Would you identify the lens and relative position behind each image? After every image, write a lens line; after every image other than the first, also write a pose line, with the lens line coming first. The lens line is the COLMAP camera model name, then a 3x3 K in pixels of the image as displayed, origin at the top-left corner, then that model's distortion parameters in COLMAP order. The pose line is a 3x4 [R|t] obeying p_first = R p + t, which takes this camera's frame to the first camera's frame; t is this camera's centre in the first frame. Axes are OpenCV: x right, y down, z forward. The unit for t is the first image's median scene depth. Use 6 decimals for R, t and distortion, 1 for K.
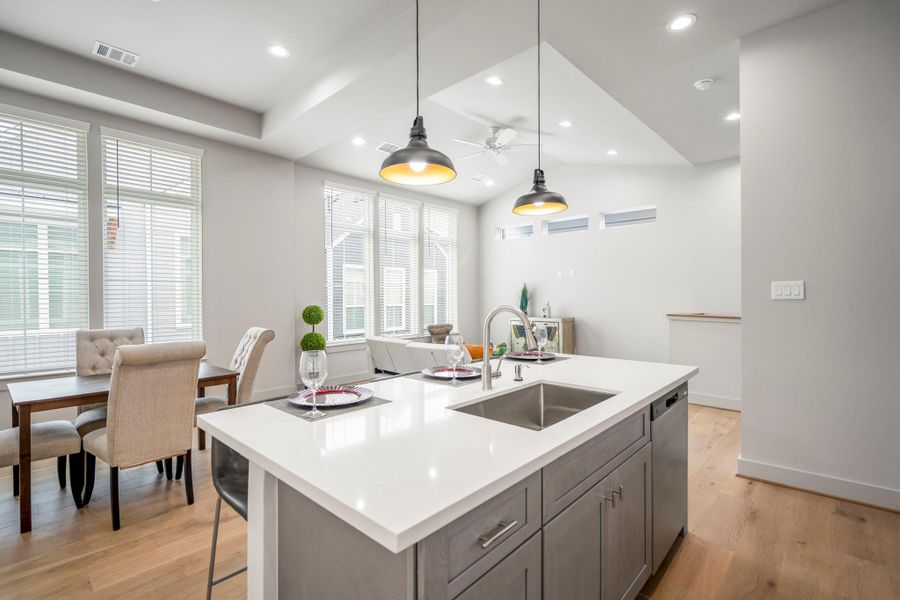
lens RADIAL K [[424.1, 0, 452.0], [0, 424.1, 297.8], [0, 0, 1]] dist [-0.000788, 0.000131]
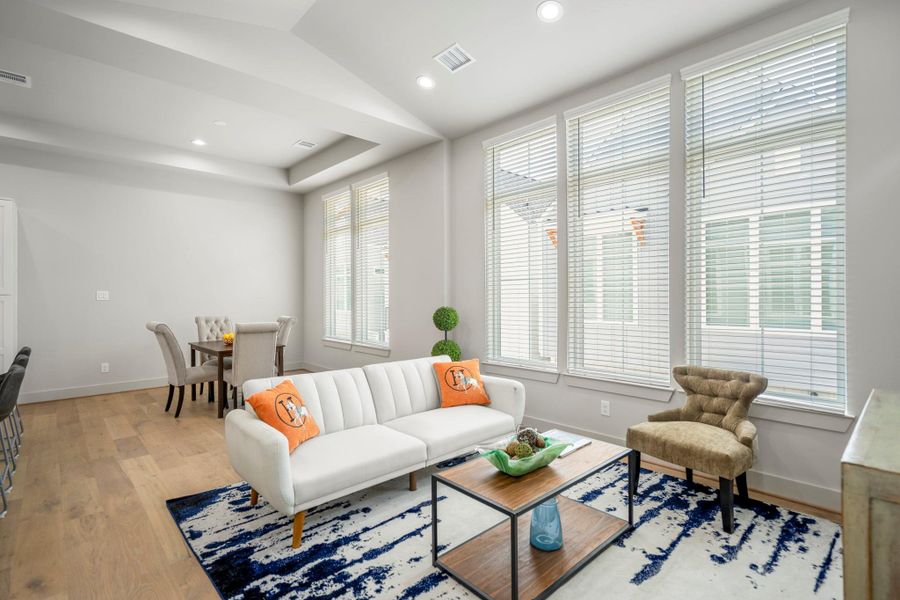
lens RADIAL K [[424.1, 0, 449.9], [0, 424.1, 297.2], [0, 0, 1]] dist [-0.000788, 0.000131]
pose [[-0.075956, 0.005823, -0.997094, 0.384607], [0.003530, 0.999978, 0.005570, -0.004818], [0.997105, -0.003097, -0.075975, 0.840854]]
